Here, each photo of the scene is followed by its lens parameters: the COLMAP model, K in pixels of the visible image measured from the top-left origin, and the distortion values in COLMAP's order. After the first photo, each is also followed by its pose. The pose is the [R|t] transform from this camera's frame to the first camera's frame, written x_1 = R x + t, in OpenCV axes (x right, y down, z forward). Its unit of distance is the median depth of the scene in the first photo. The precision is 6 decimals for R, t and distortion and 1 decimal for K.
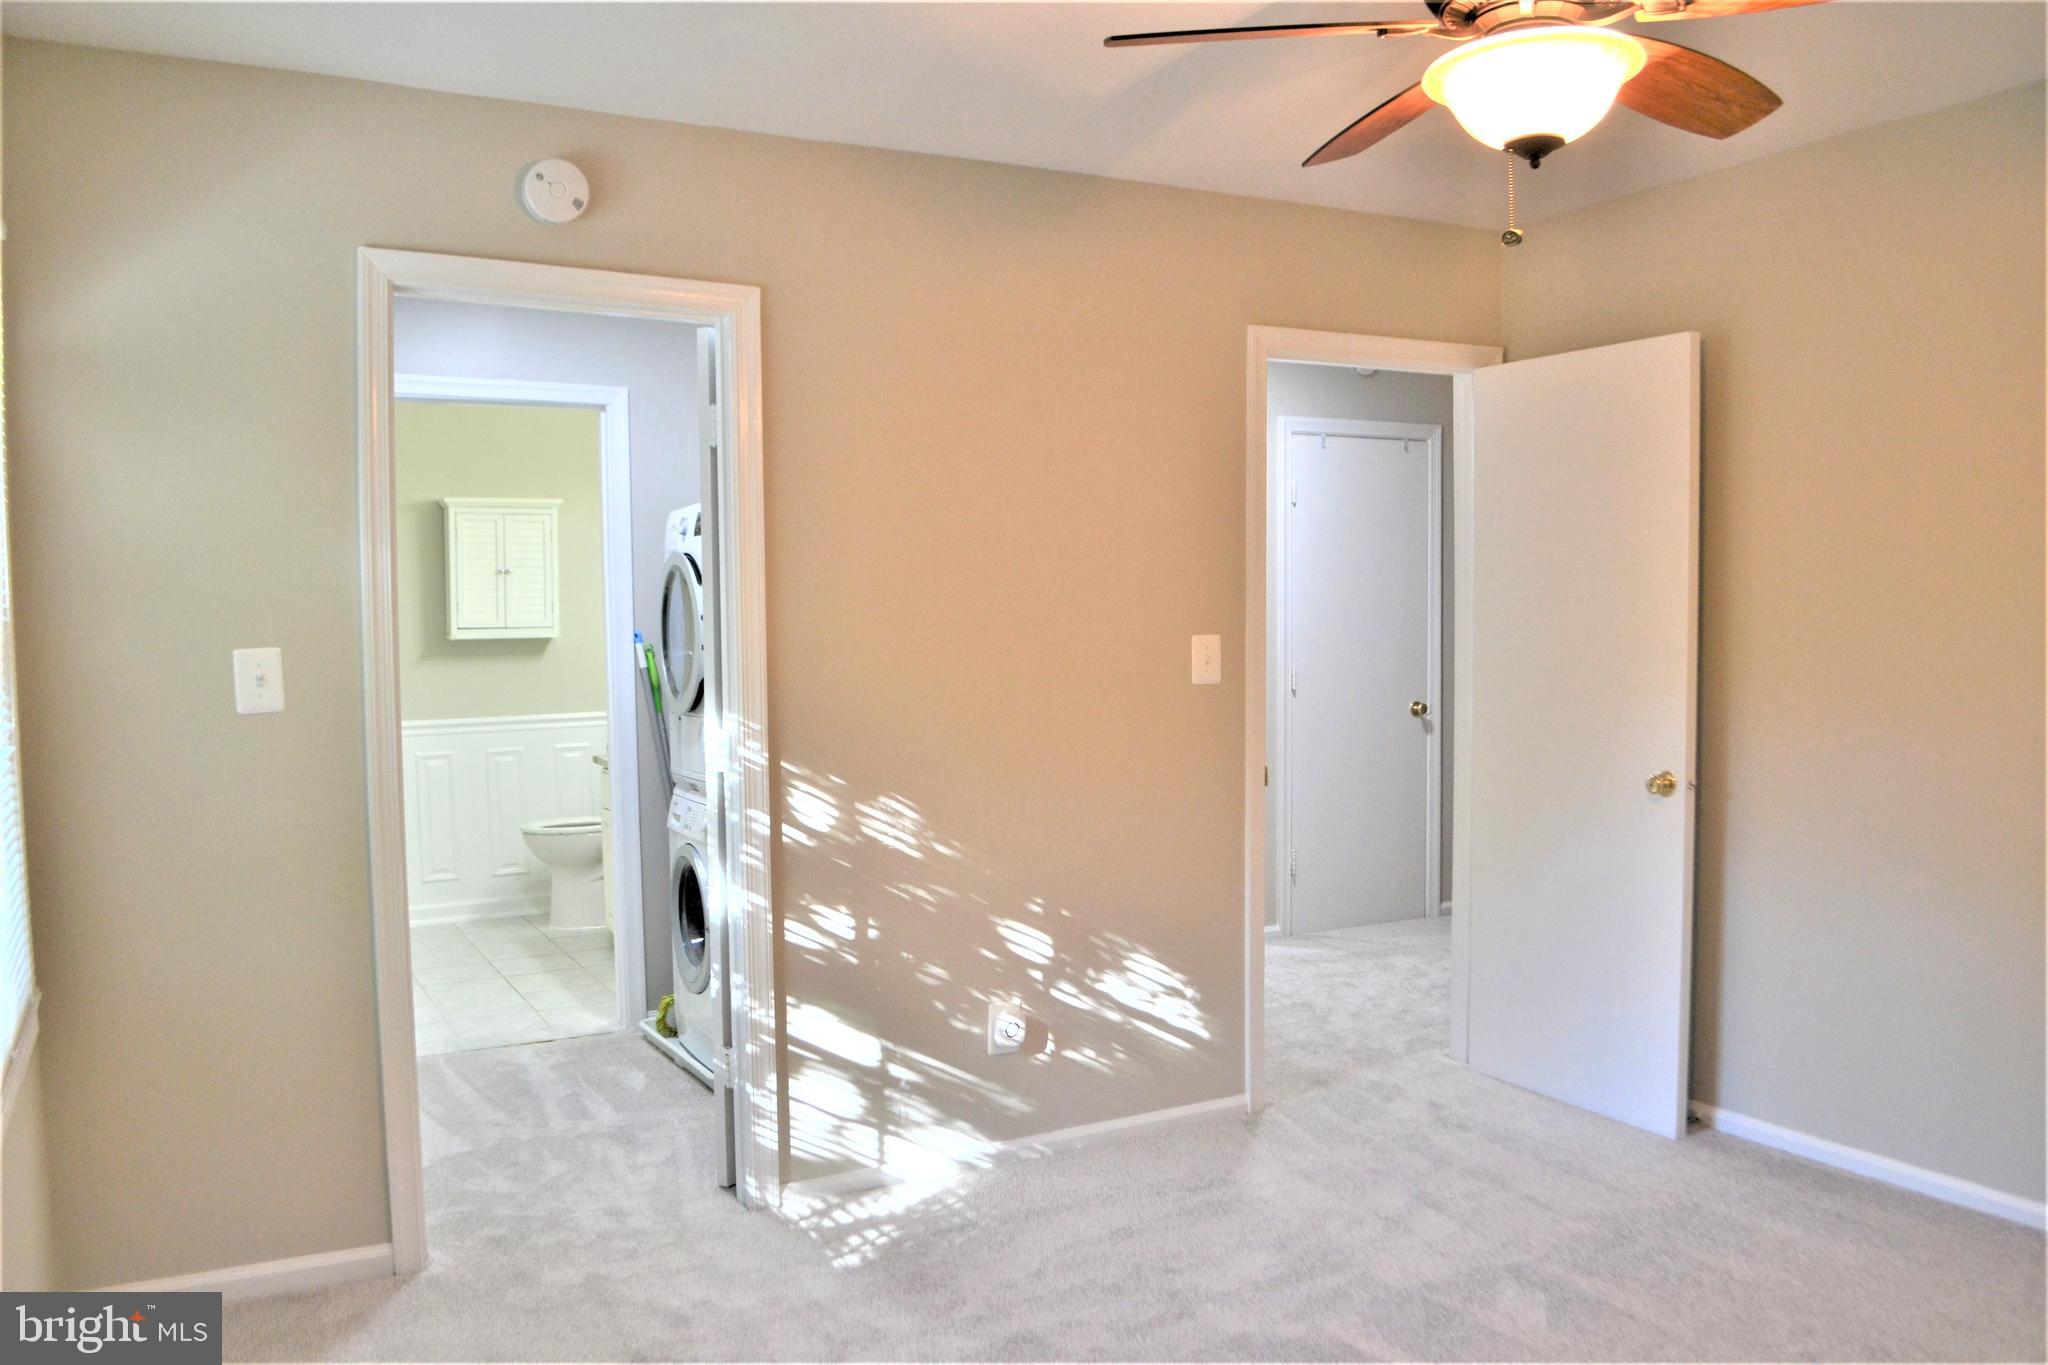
lens RADIAL K [[1630.1, 0, 1016.2], [0, 1630.1, 692.3], [0, 0, 1]] dist [-0.076632, -0.000477]
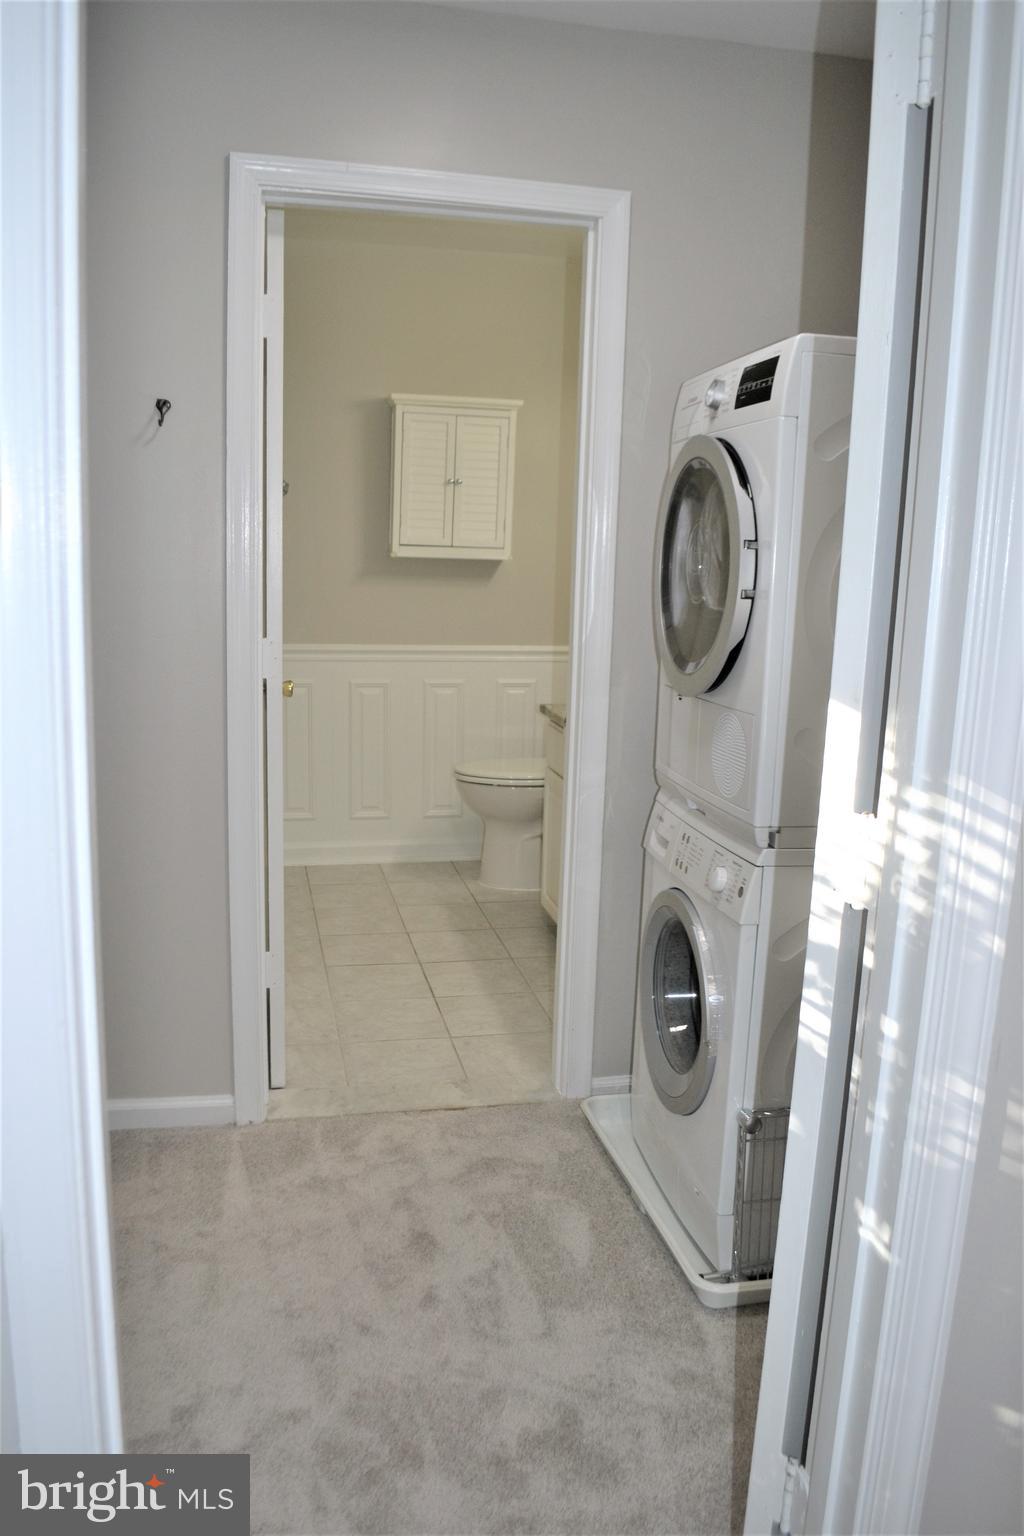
lens RADIAL K [[1222.6, 0, 496.4], [0, 1222.6, 766.6], [0, 0, 1]] dist [-0.076632, -0.000477]
pose [[0.958170, 0.096140, -0.269567, -0.102583], [-0.060157, 0.988503, 0.138719, -0.015020], [0.279804, -0.116700, 0.952938, 0.363440]]
